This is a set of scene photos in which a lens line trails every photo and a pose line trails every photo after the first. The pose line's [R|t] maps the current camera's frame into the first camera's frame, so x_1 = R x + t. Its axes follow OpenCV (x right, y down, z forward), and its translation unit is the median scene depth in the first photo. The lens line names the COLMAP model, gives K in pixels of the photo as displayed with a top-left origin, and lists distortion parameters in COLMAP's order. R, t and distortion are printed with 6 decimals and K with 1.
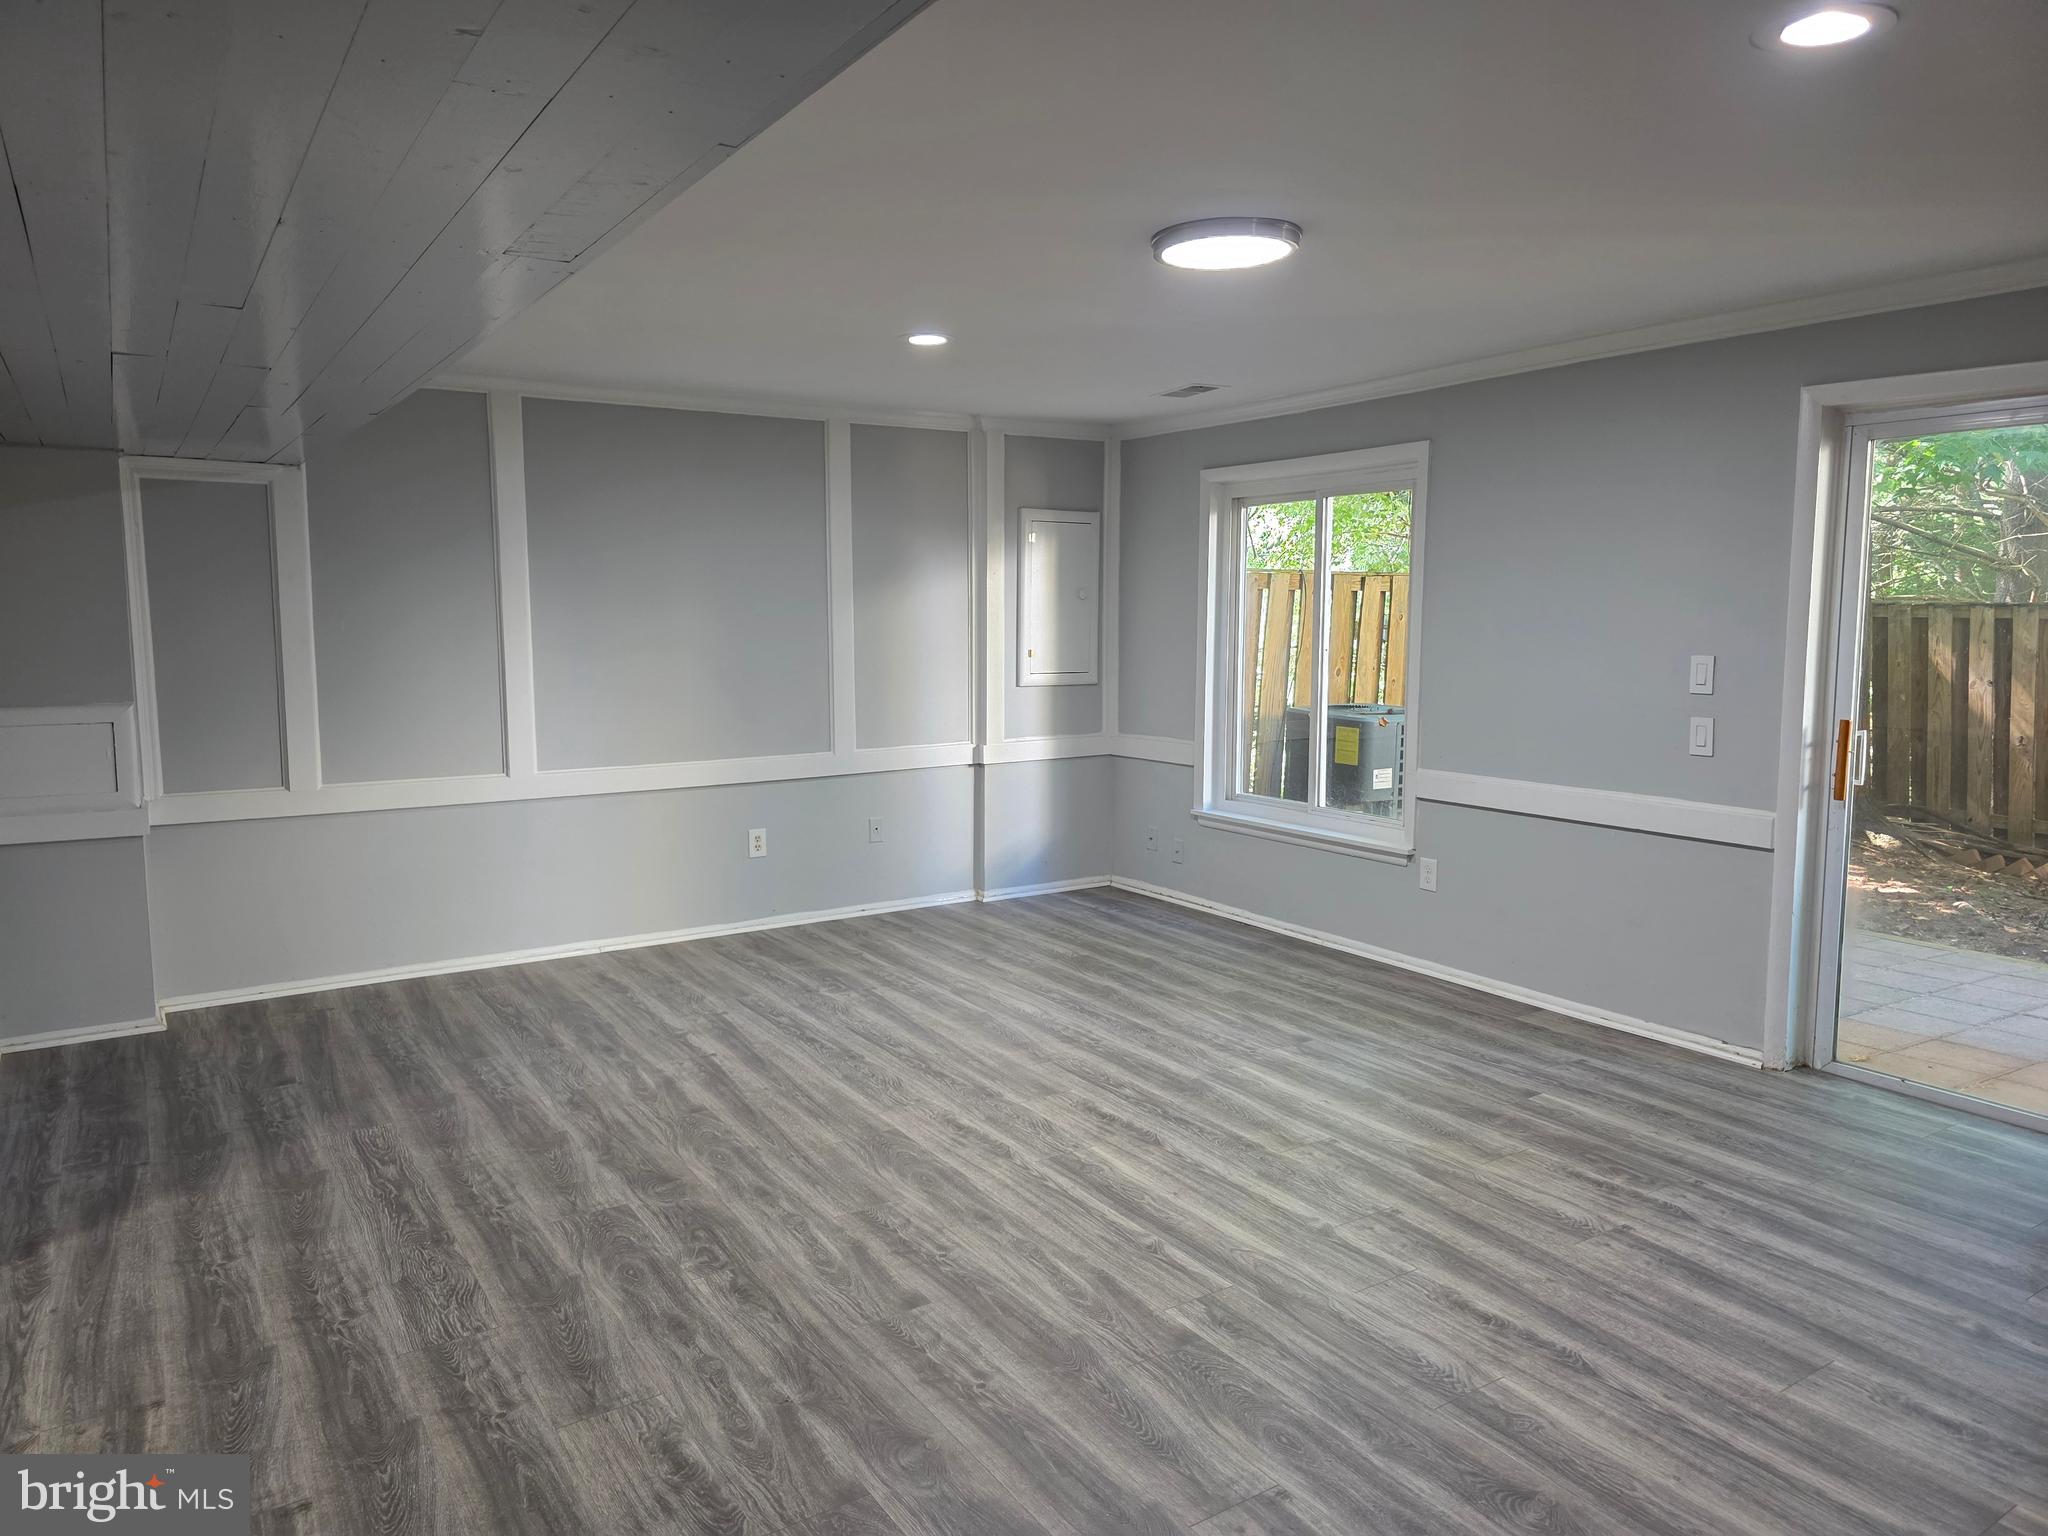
lens RADIAL K [[1376.8, 0, 1021.0], [0, 1376.8, 765.7], [0, 0, 1]] dist [0.066811, -0.061735]
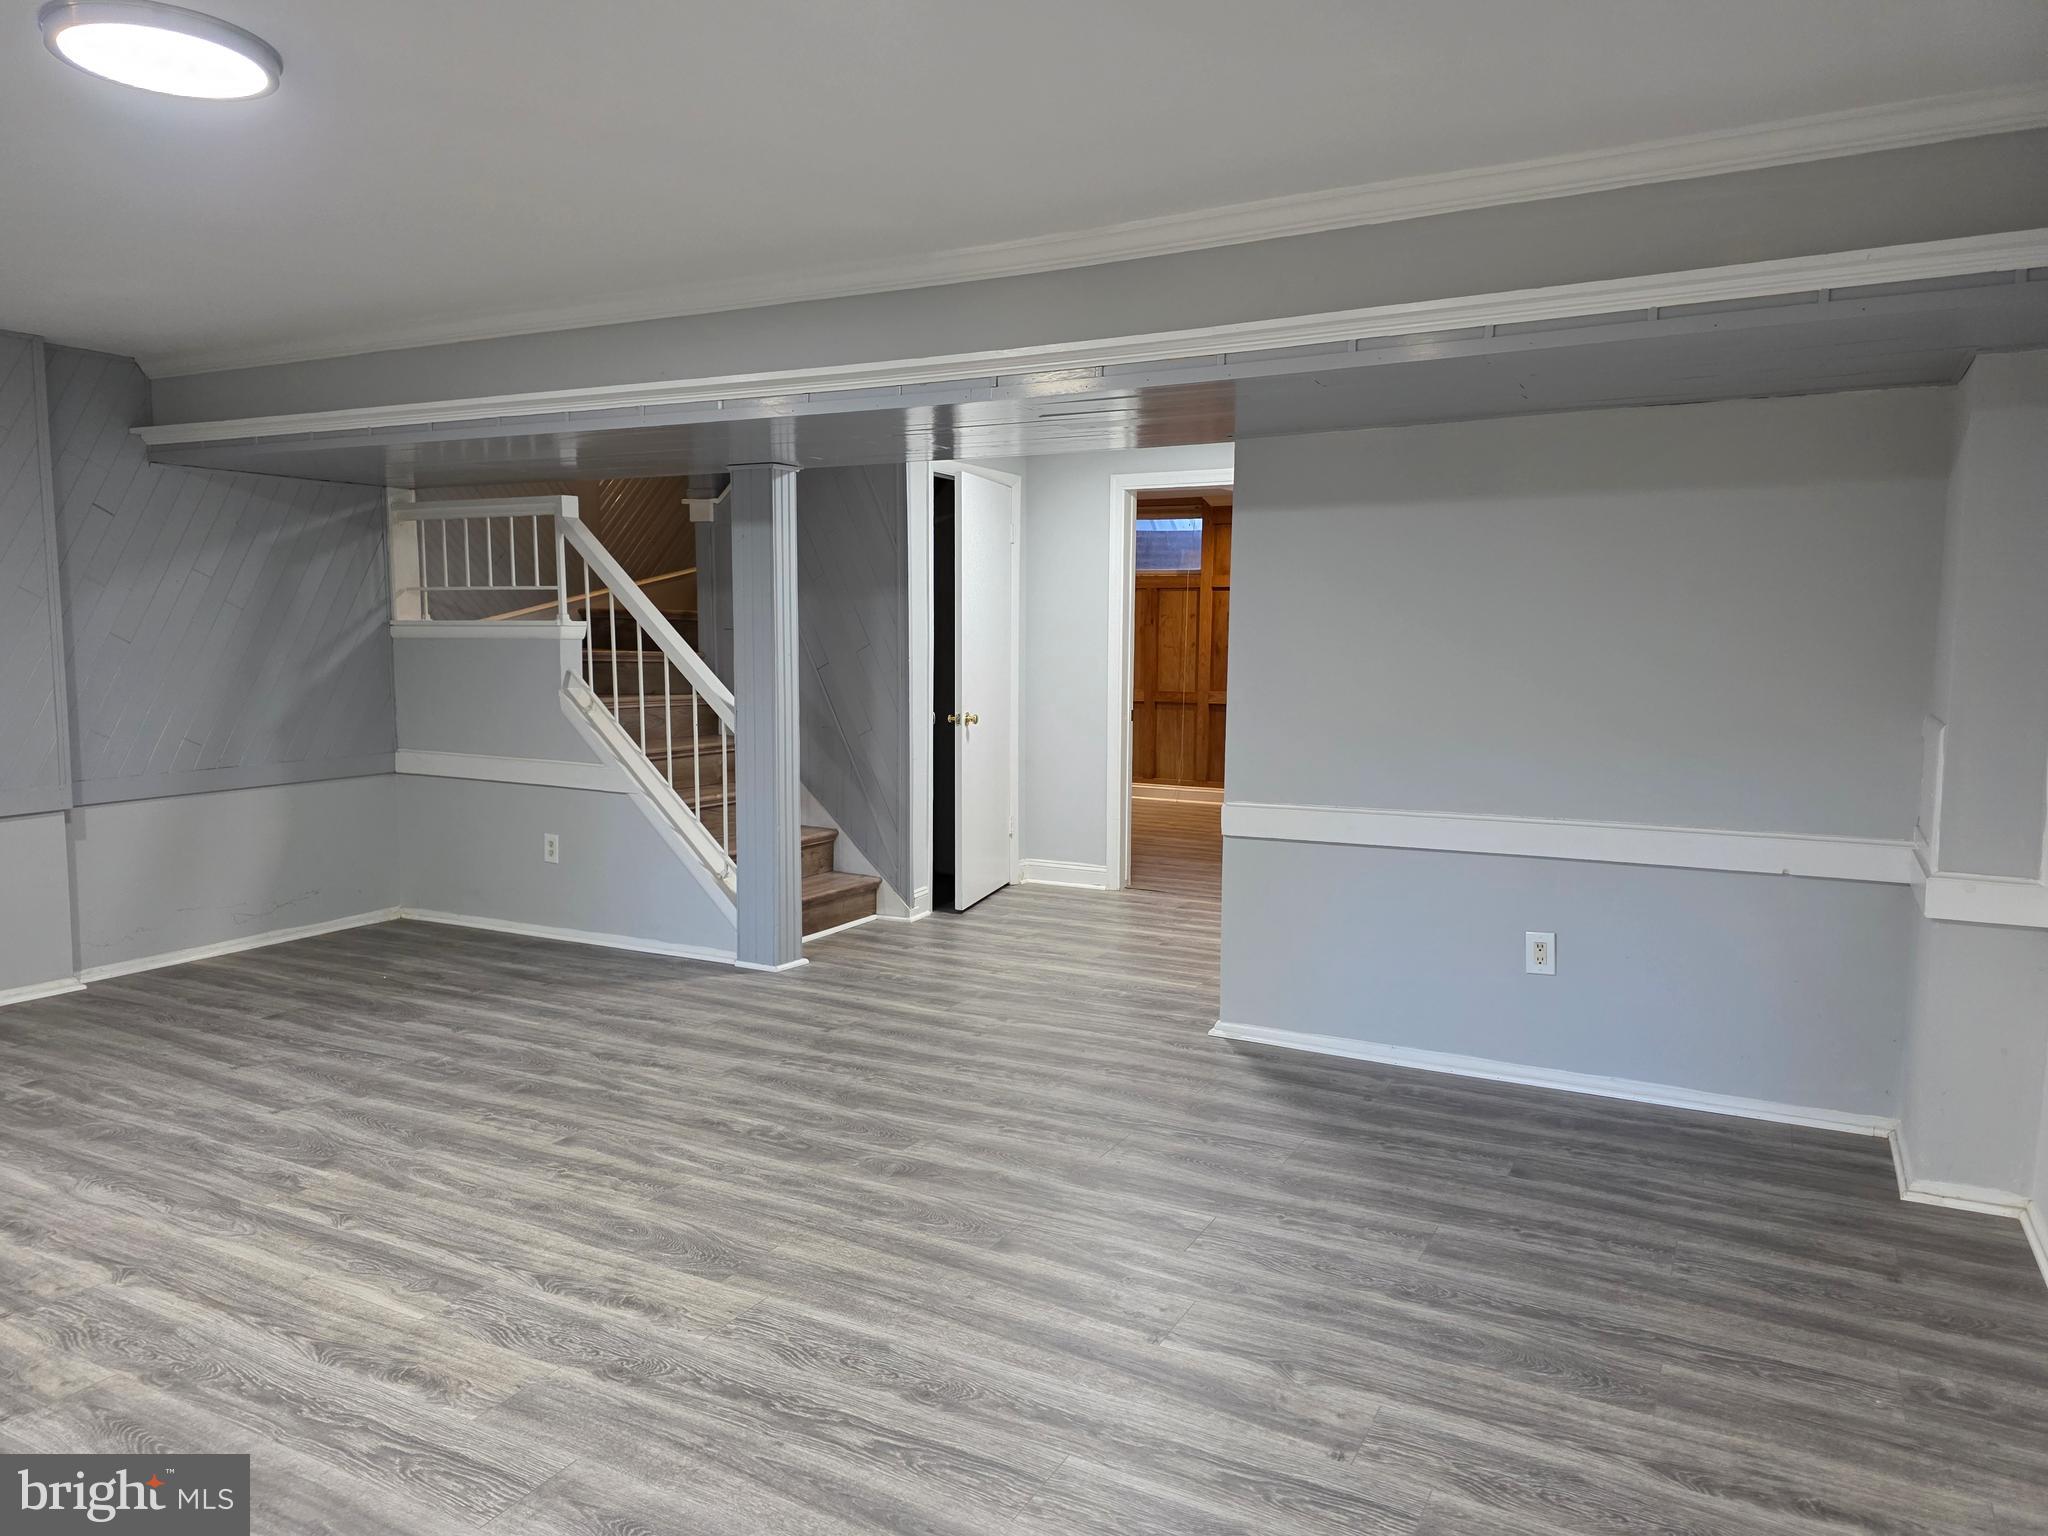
lens RADIAL K [[1376.8, 0, 1037.4], [0, 1376.8, 747.9], [0, 0, 1]] dist [0.066811, -0.061735]
pose [[-0.873785, 0.039286, -0.484723, 0.127508], [-0.060902, 0.980045, 0.189216, -0.194331], [0.482484, 0.194854, -0.853956, 1.933794]]
